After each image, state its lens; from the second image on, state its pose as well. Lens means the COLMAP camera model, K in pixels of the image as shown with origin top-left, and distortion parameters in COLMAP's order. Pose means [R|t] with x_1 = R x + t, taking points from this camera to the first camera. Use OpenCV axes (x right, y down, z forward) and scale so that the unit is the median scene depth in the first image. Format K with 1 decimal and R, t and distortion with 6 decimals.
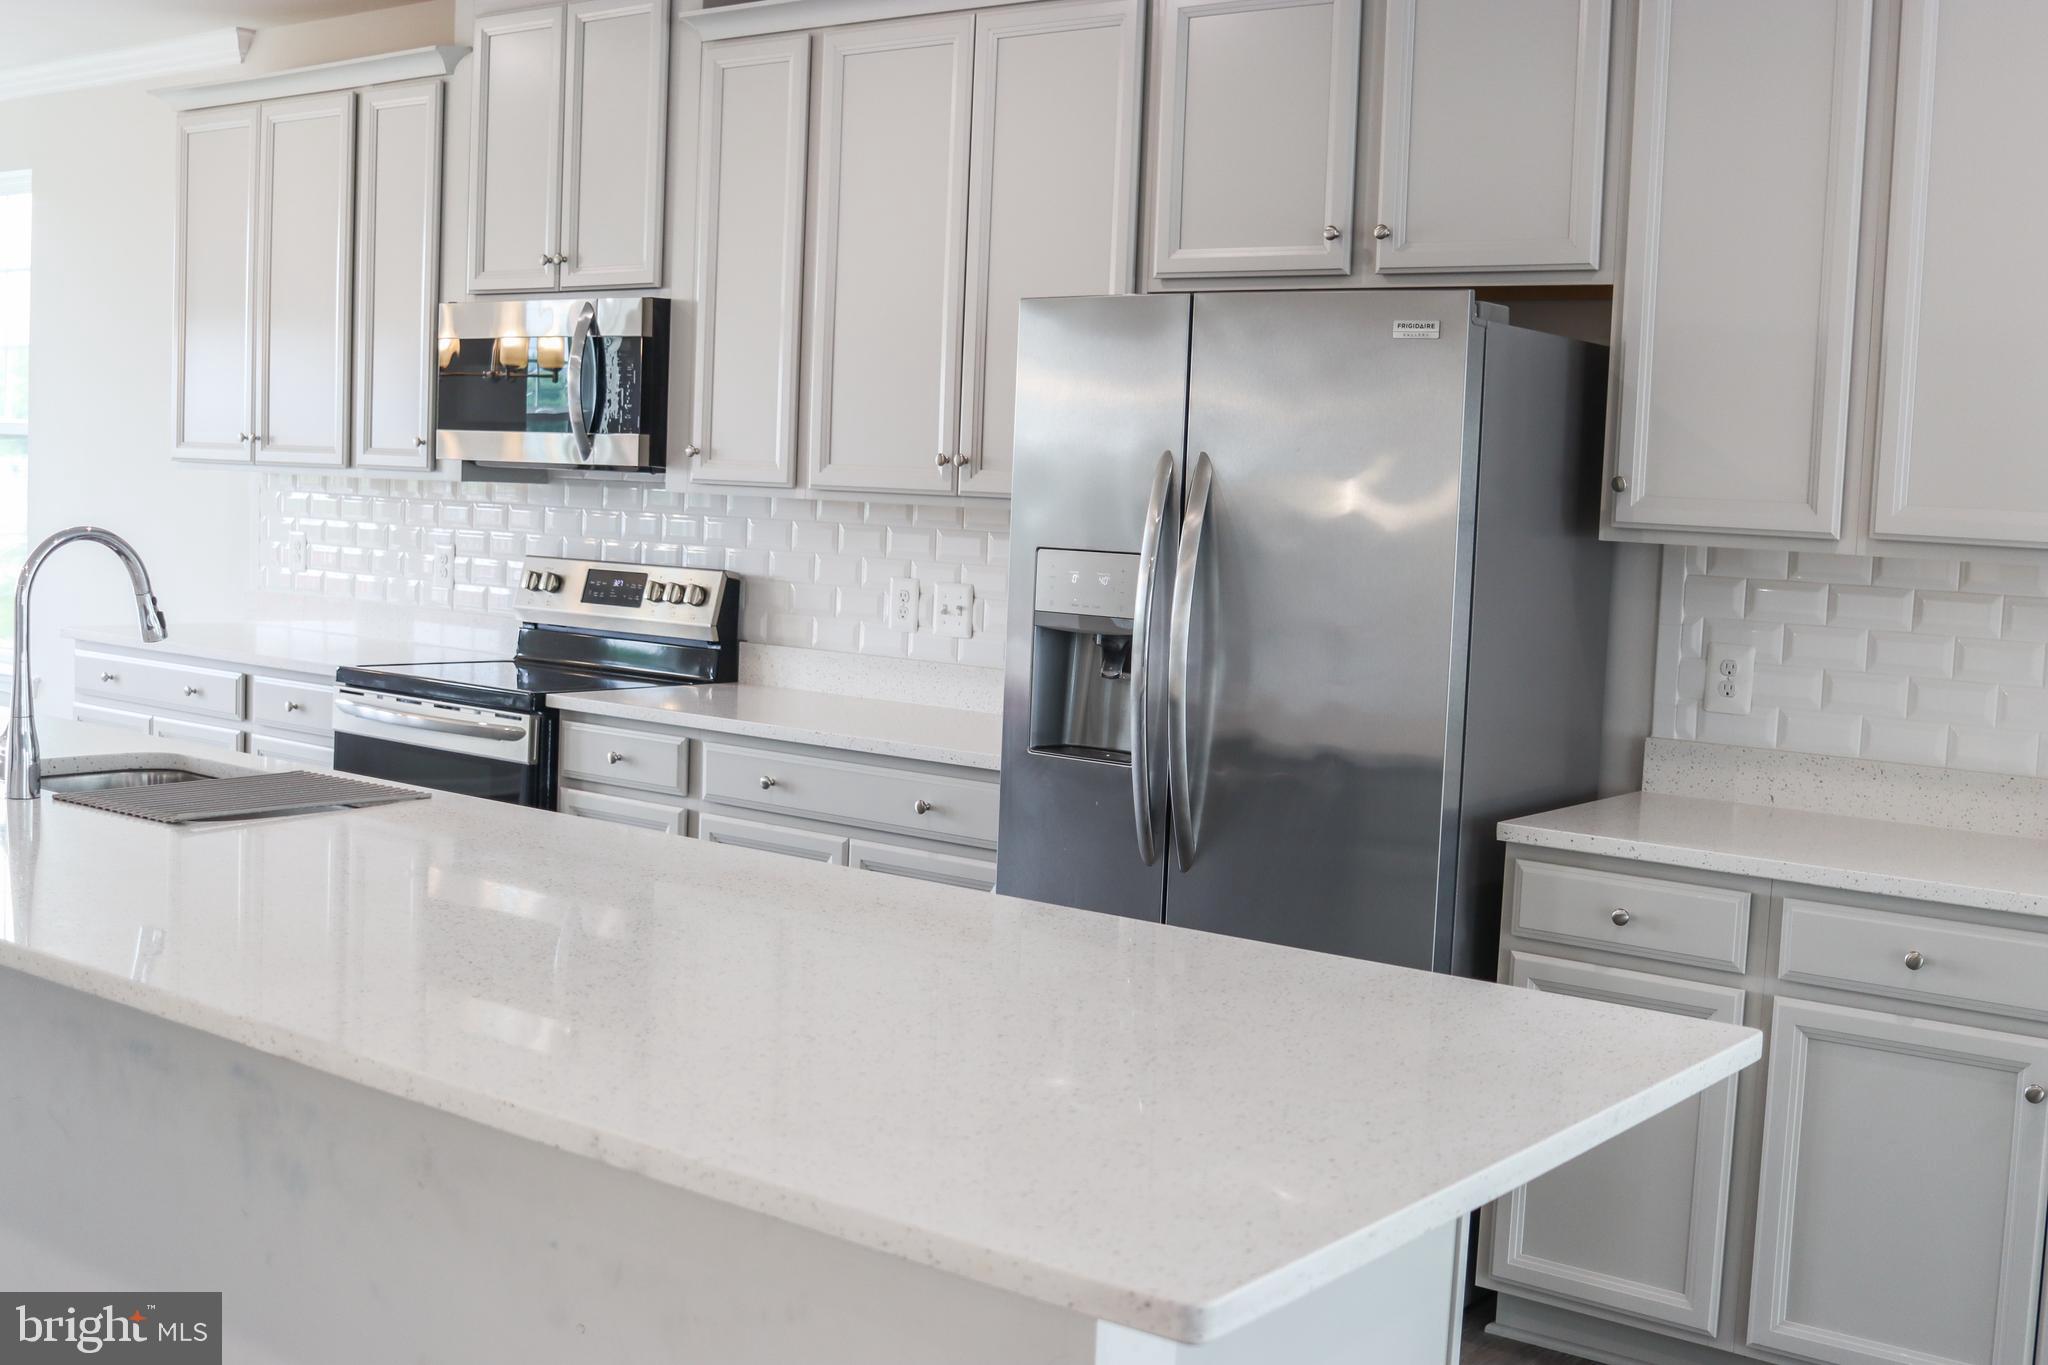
lens RADIAL K [[2304.6, 0, 1052.9], [0, 2304.6, 692.4], [0, 0, 1]] dist [-0.093025, 0.005097]
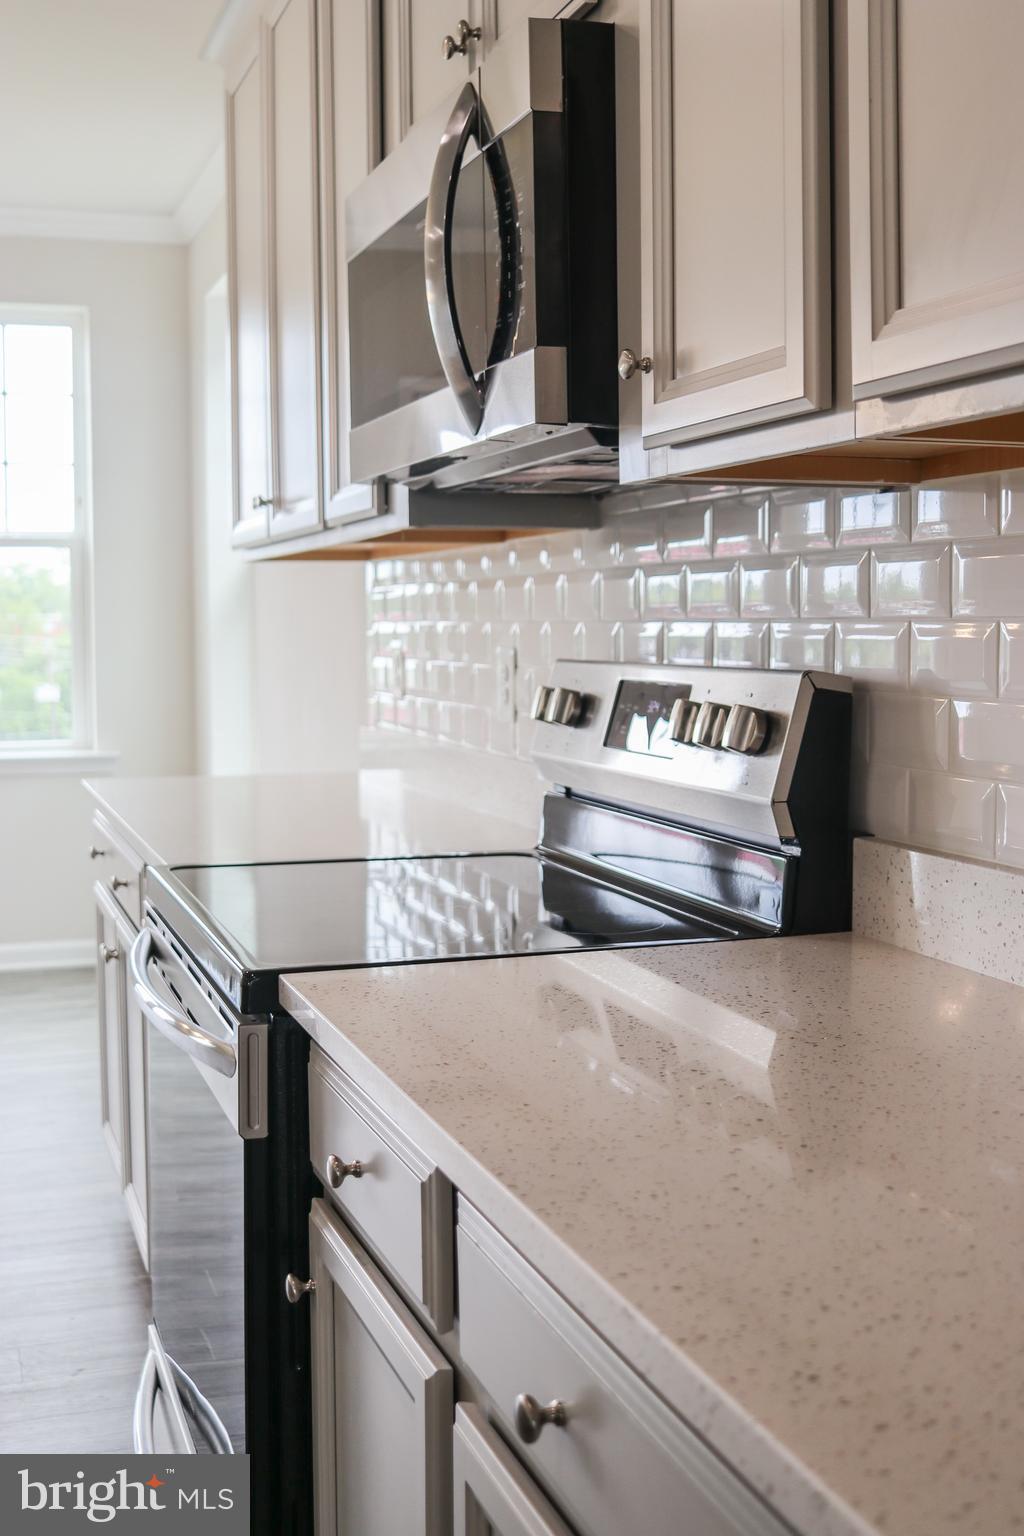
lens RADIAL K [[1733.2, 0, 512.0], [0, 1733.2, 768.0], [0, 0, 1]] dist [-0.081342, 0.014931]
pose [[0.813748, -0.003502, -0.581208, -0.003111], [-0.006243, 0.999871, -0.014765, -0.029971], [0.581185, 0.015644, 0.813621, 0.708766]]
